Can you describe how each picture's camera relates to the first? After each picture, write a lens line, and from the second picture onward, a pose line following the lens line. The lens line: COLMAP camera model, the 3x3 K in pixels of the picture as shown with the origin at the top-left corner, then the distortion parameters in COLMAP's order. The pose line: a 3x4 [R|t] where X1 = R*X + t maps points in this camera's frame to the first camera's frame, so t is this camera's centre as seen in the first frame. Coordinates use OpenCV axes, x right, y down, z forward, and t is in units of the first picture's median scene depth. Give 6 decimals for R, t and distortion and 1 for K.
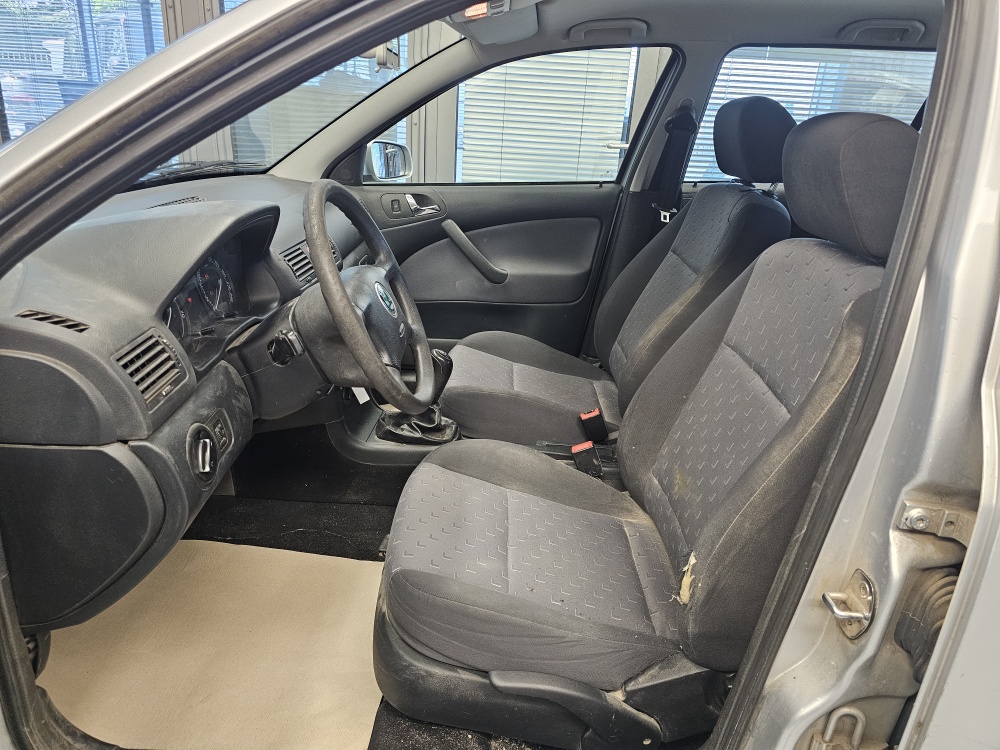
lens RADIAL K [[680.3, 0, 503.5], [0, 680.3, 363.5], [0, 0, 1]] dist [0.081883, -0.074851]
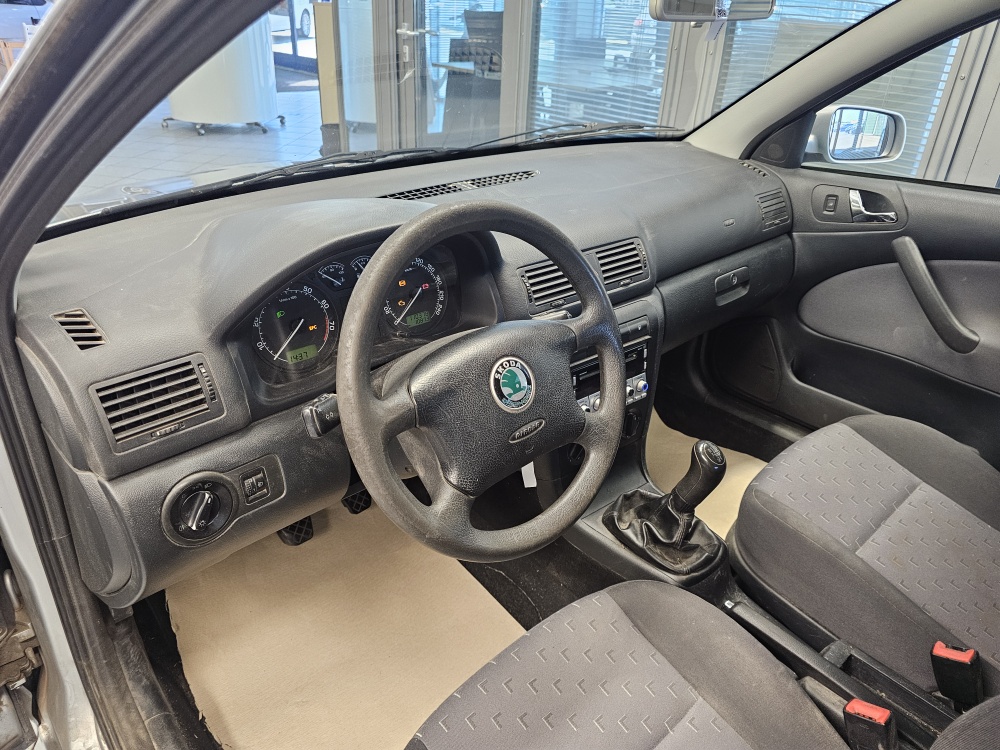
lens RADIAL K [[680.3, 0, 503.5], [0, 680.3, 363.5], [0, 0, 1]] dist [0.081883, -0.074851]
pose [[0.670961, 0.325384, -0.666285, 0.145585], [-0.258190, 0.944862, 0.201428, -0.133833], [0.695090, 0.036878, 0.717977, 0.269528]]
